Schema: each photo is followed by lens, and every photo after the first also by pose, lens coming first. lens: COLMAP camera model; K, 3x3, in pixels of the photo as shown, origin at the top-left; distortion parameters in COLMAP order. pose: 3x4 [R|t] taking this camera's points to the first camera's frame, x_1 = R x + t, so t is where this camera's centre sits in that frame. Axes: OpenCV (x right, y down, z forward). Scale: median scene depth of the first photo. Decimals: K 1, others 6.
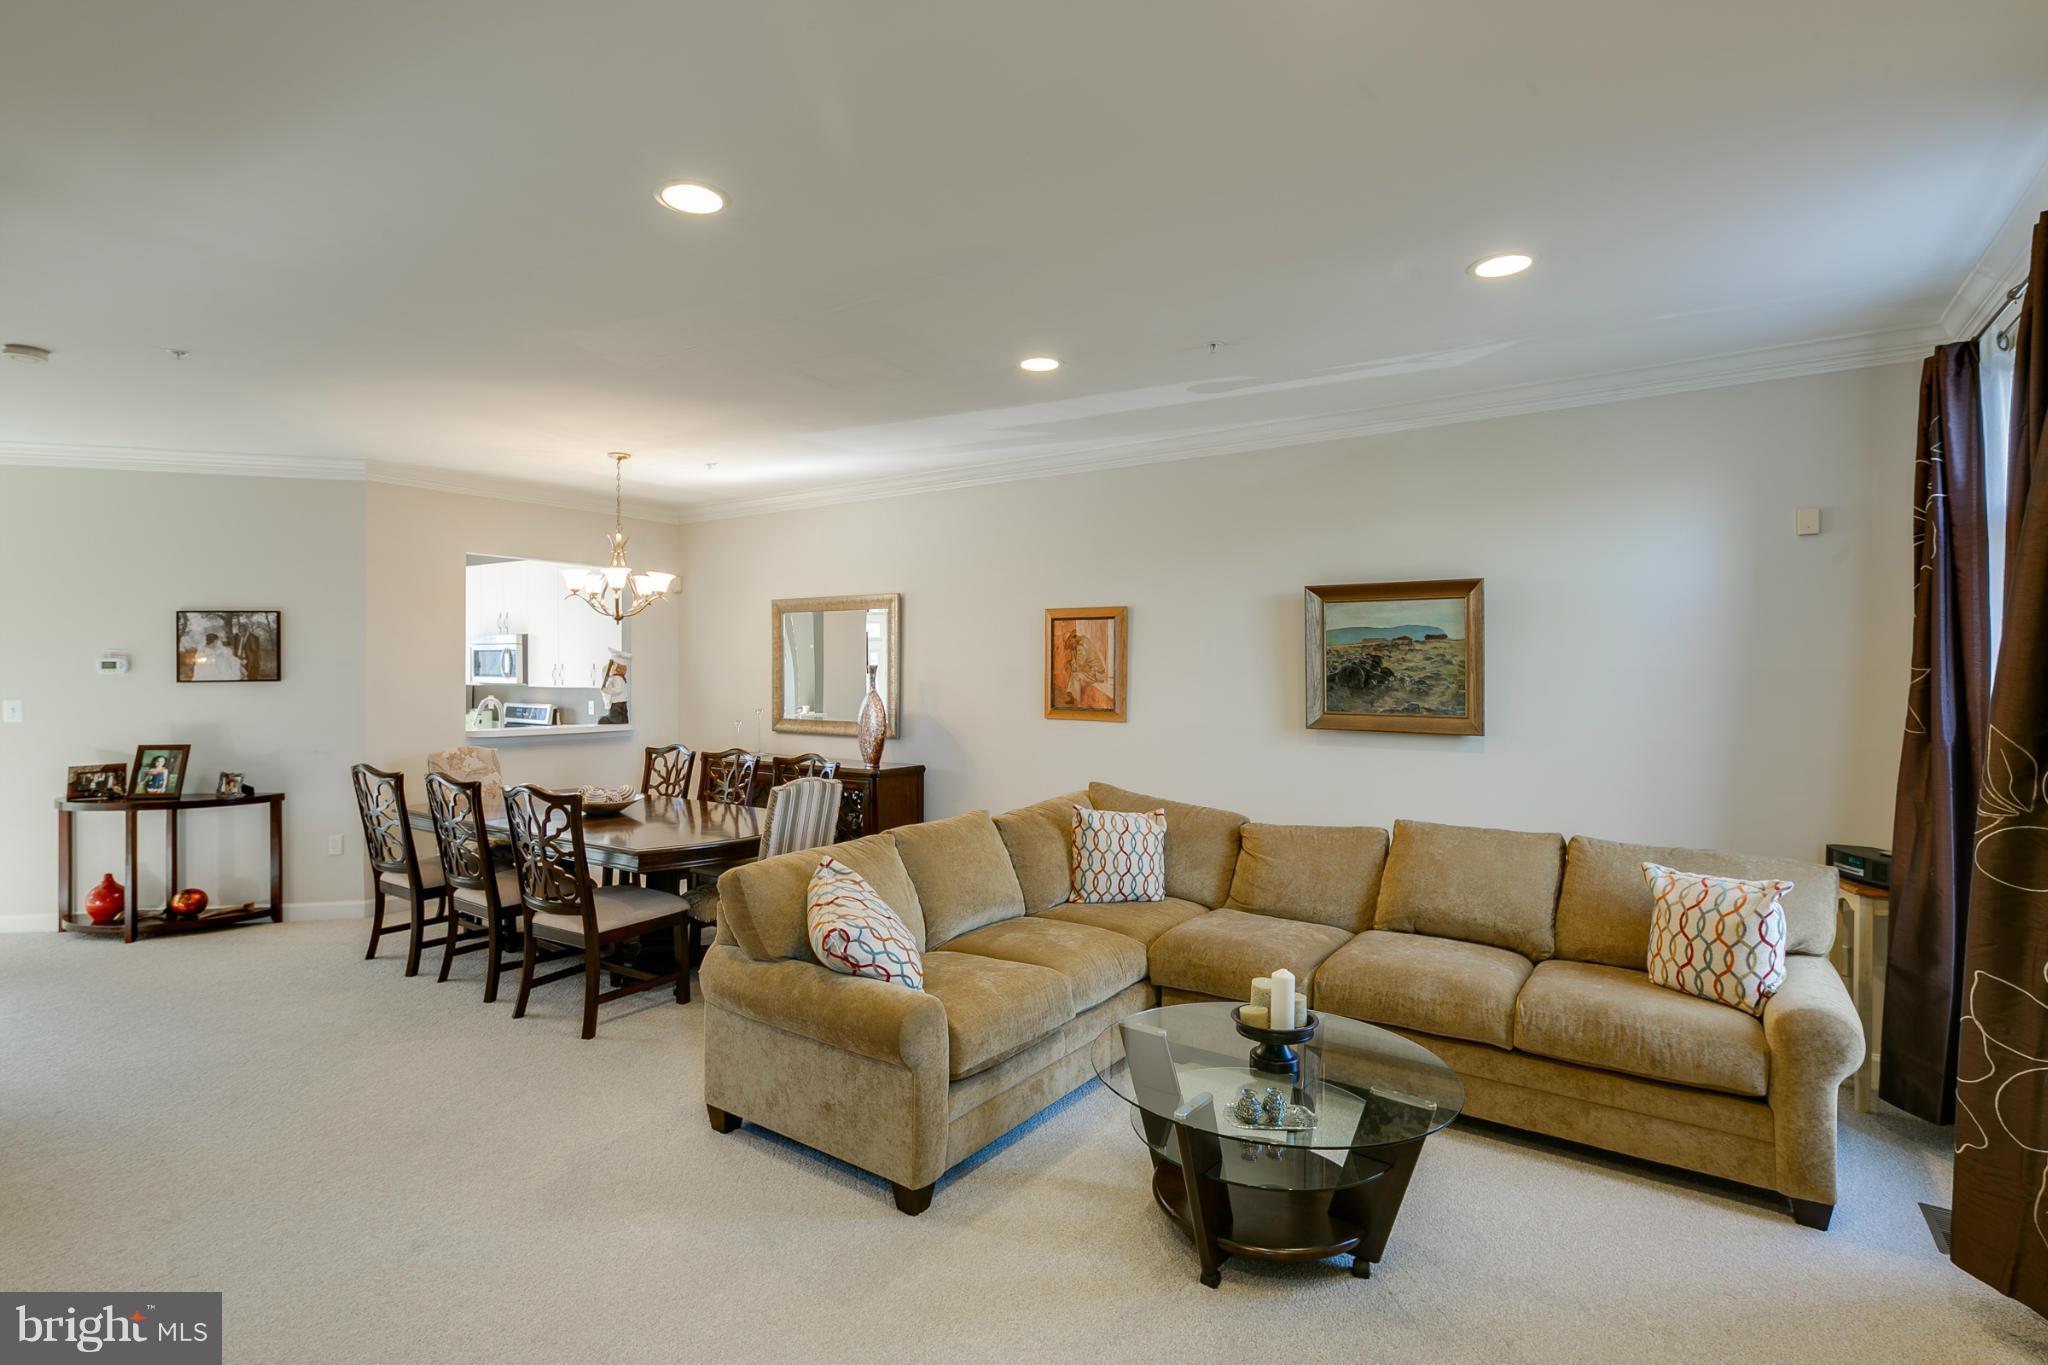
lens RADIAL K [[989.5, 0, 1011.6], [0, 989.5, 679.3], [0, 0, 1]] dist [0.021297, -0.003016]
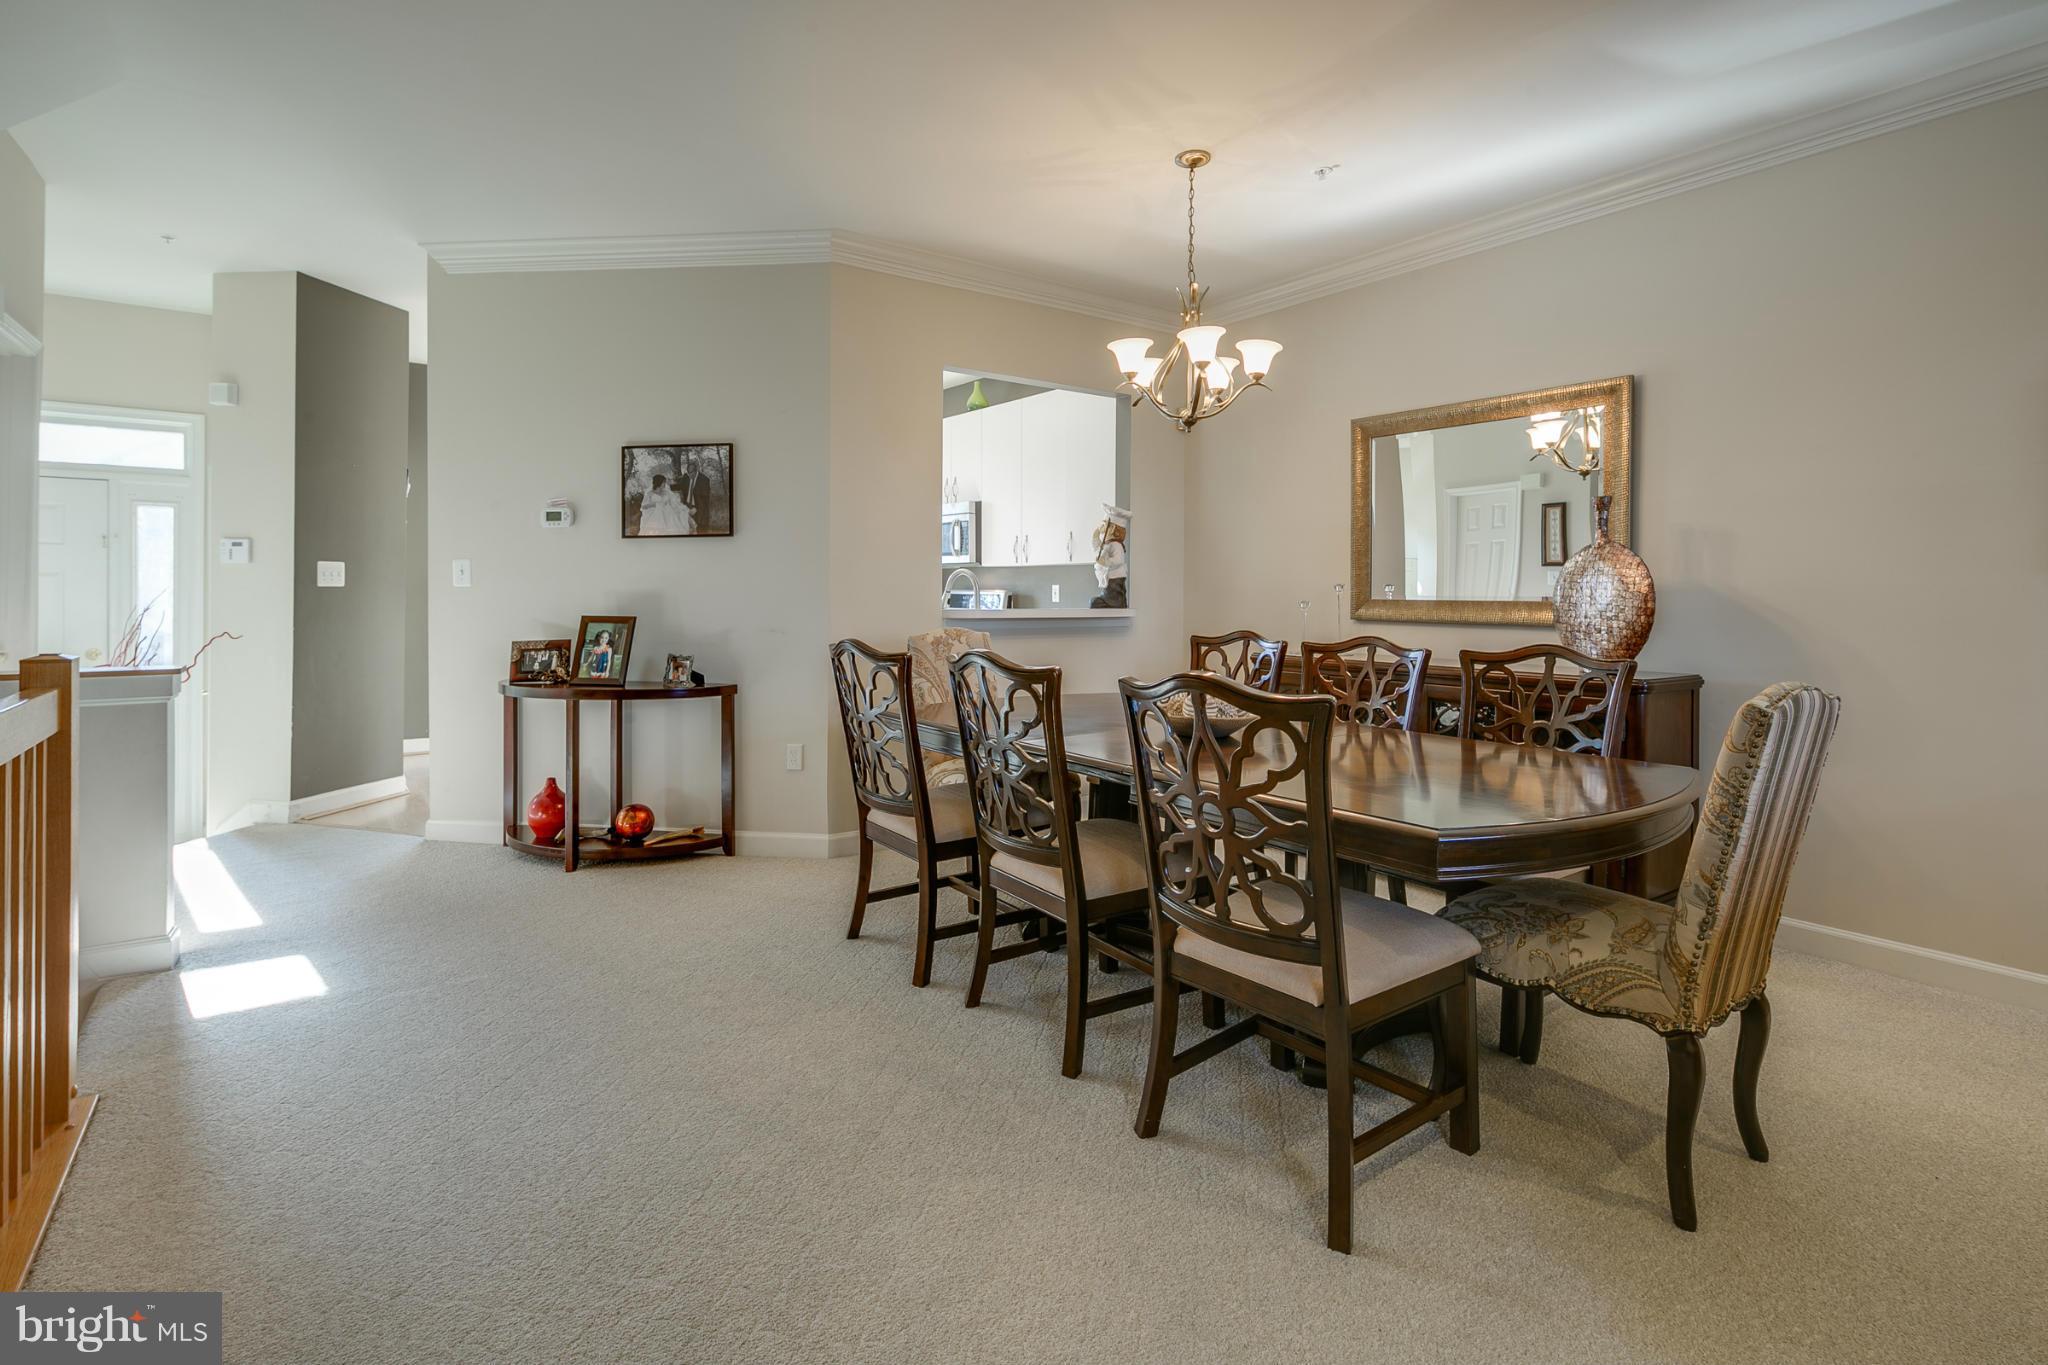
lens RADIAL K [[989.5, 0, 1018.0], [0, 989.5, 606.4], [0, 0, 1]] dist [0.021297, -0.003016]
pose [[0.946028, 0.007005, -0.324010, -0.299840], [-0.004945, 0.999962, 0.007181, 0.051104], [0.324048, -0.005191, 0.946026, 0.380266]]
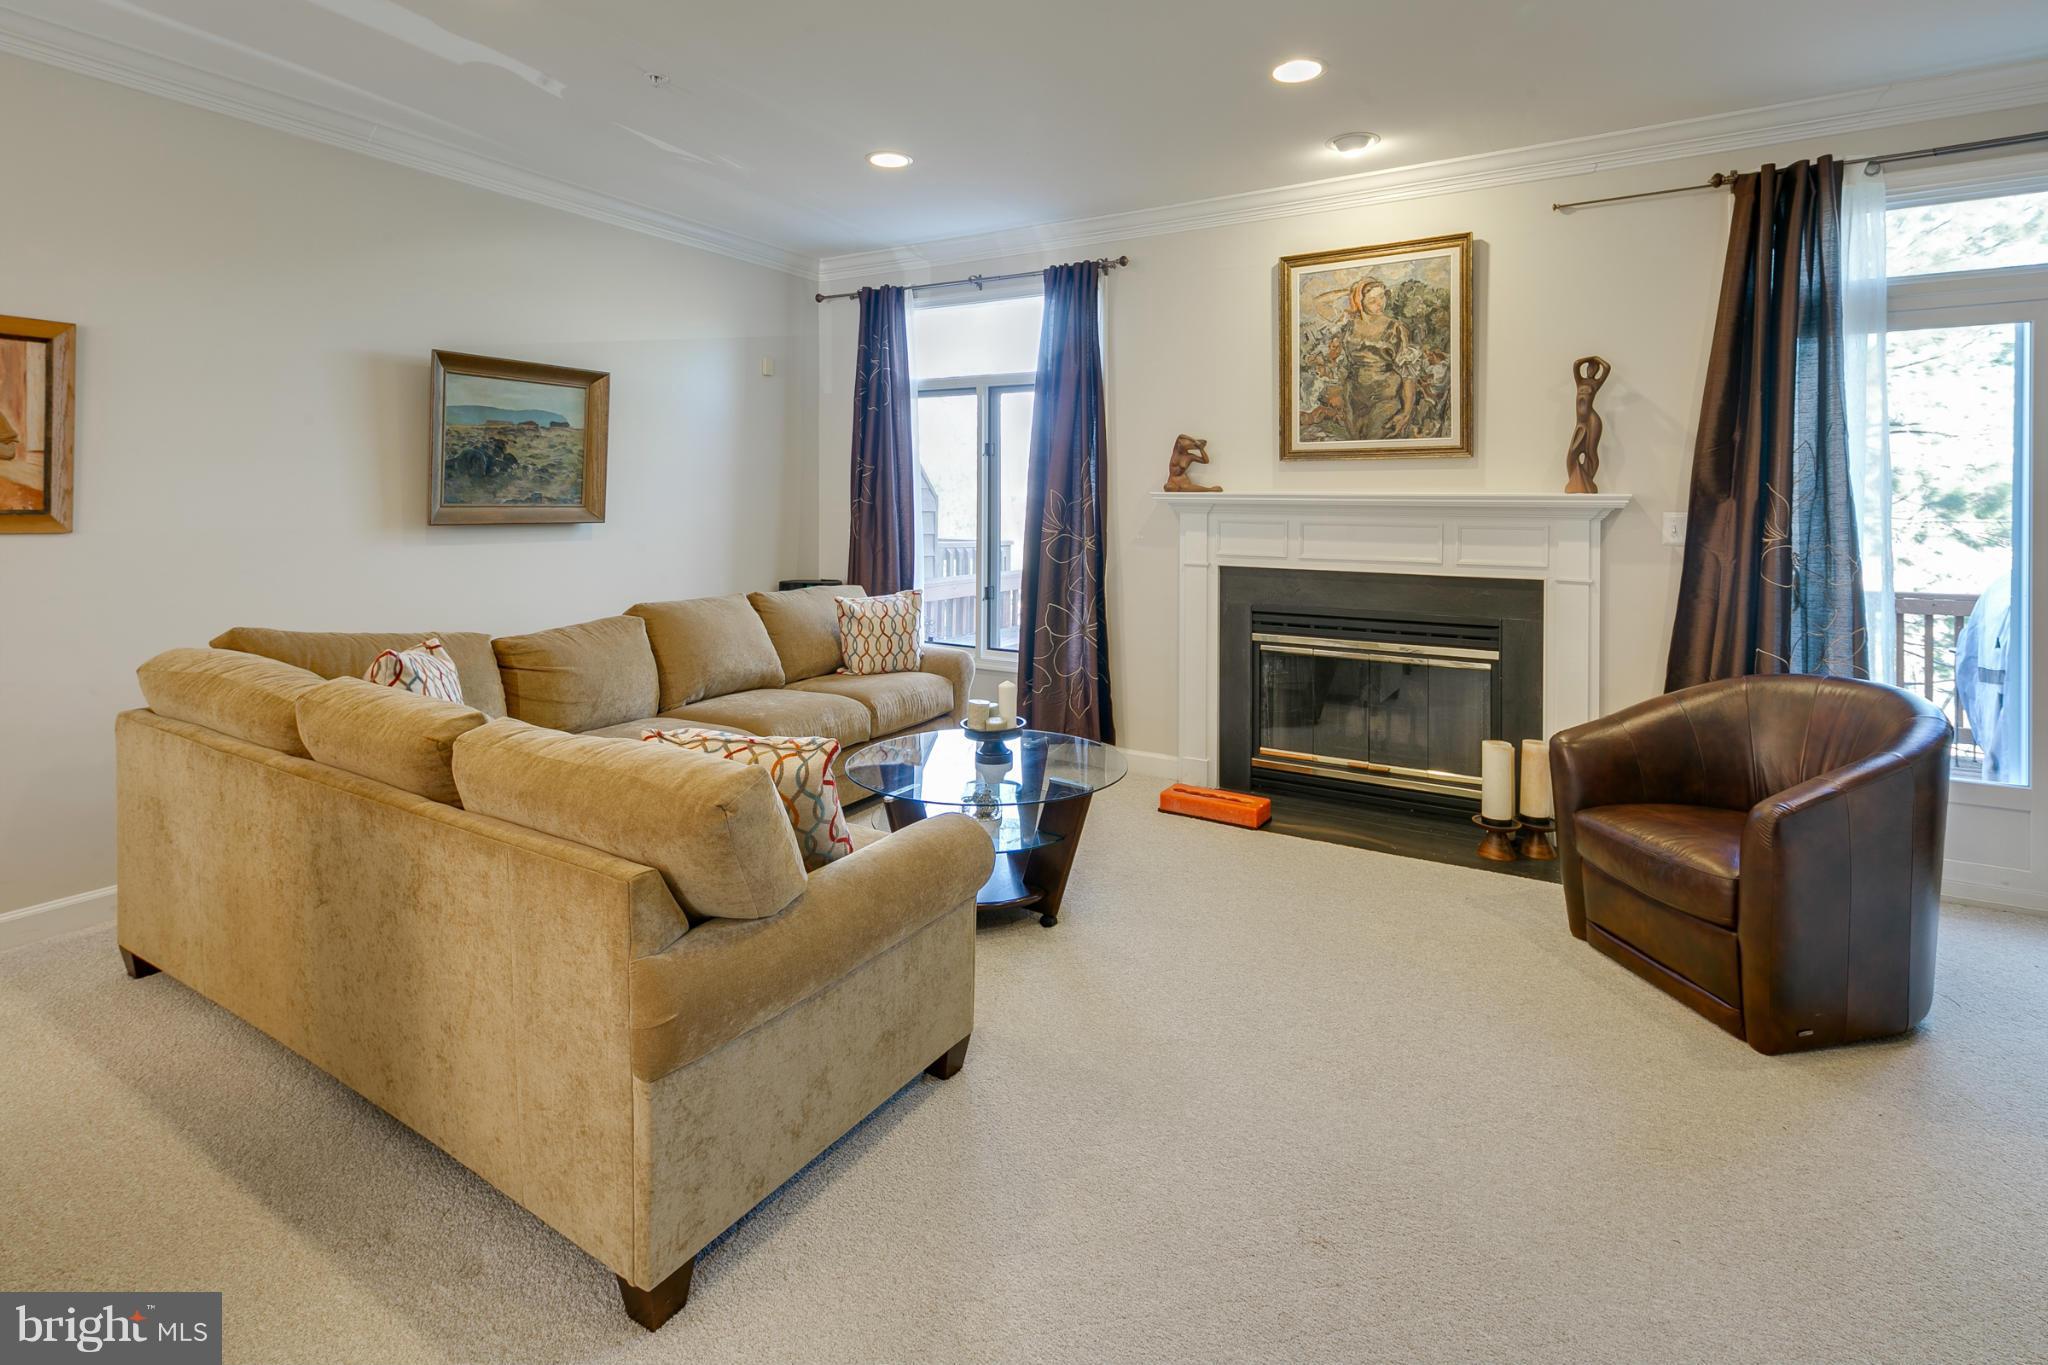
lens RADIAL K [[989.5, 0, 993.8], [0, 989.5, 507.6], [0, 0, 1]] dist [0.021297, -0.003016]
pose [[-0.073486, -0.011777, 0.997227, -0.460665], [0.003827, 0.999920, 0.012091, 0.023093], [-0.997289, 0.004704, -0.073435, 0.510537]]
